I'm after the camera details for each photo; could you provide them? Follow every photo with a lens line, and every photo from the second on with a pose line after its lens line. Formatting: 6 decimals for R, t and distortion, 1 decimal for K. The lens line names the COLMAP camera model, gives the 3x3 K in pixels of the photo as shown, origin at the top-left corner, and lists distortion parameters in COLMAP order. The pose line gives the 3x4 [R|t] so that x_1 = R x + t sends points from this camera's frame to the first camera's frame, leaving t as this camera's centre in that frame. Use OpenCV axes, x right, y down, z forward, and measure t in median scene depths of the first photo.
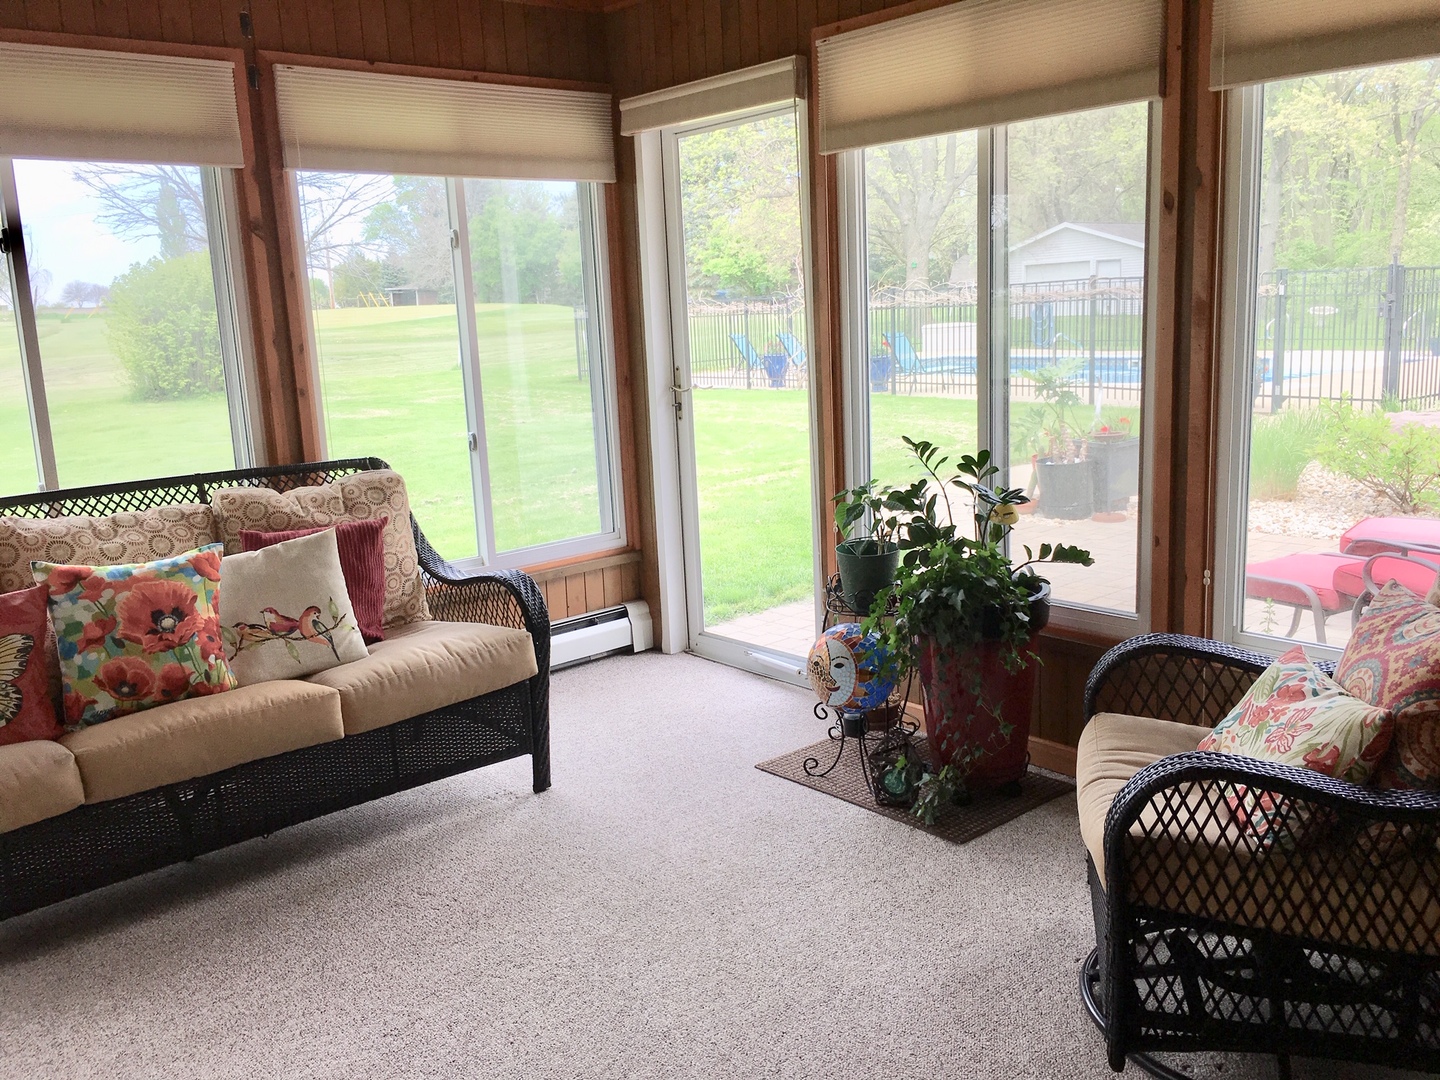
lens RADIAL K [[1226.1, 0, 712.6], [0, 1226.1, 516.9], [0, 0, 1]] dist [0.074649, -0.106741]
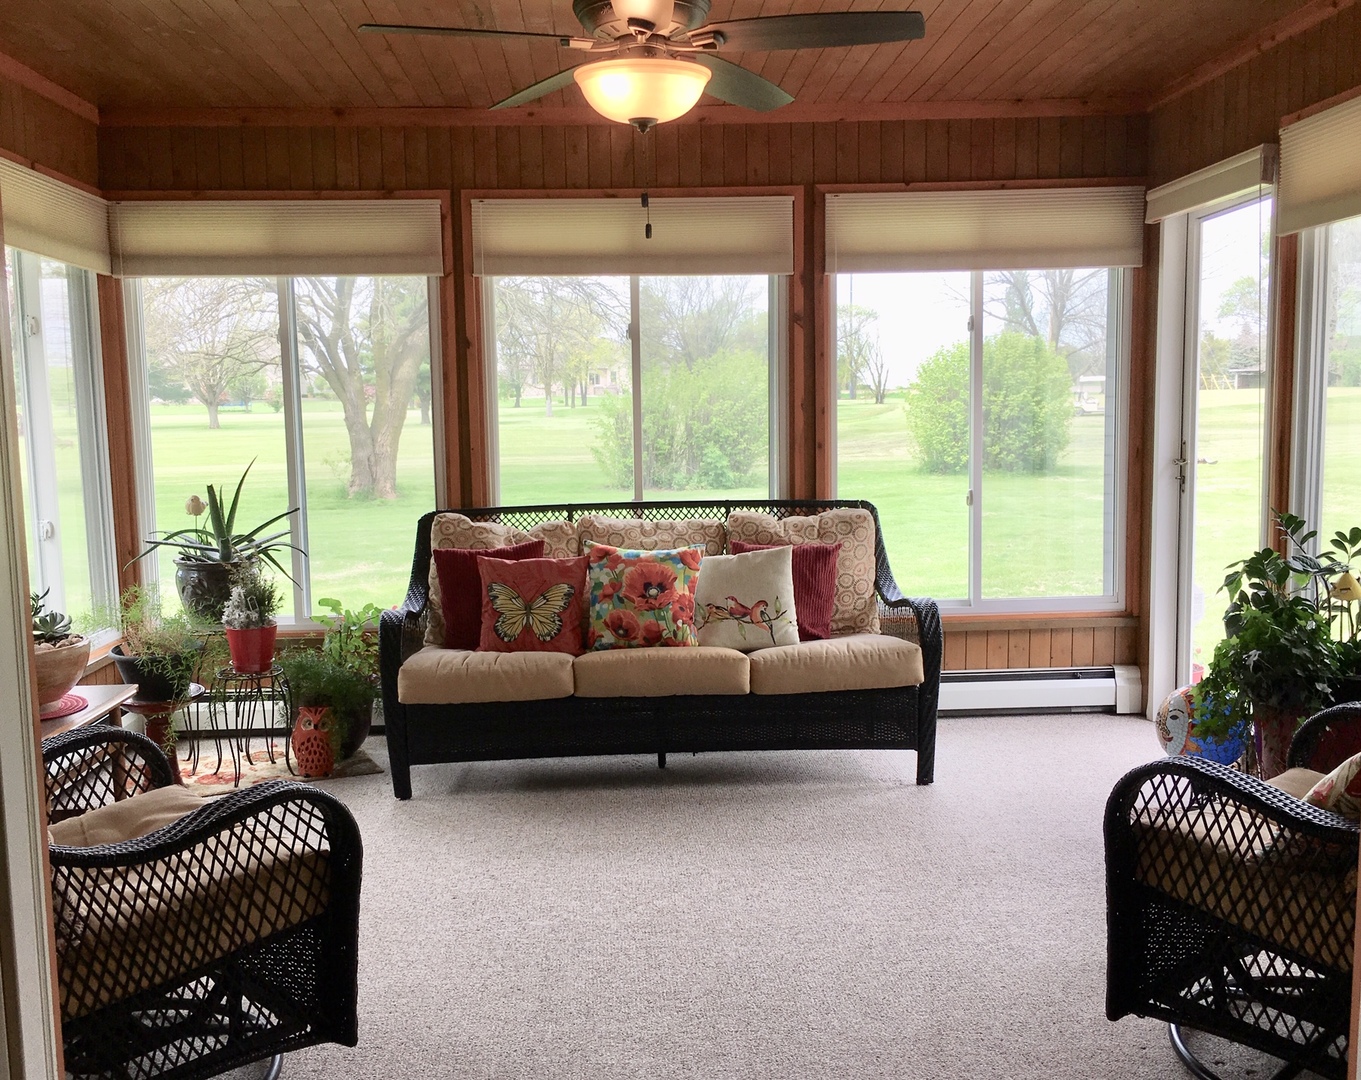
lens RADIAL K [[1376.0, 0, 673.6], [0, 1376.0, 544.1], [0, 0, 1]] dist [0.016227, 0.000000]
pose [[0.769612, 0.086689, -0.632600, 0.535619], [-0.123418, 0.992254, -0.014174, 0.045282], [0.626470, 0.088982, 0.774349, -0.212647]]
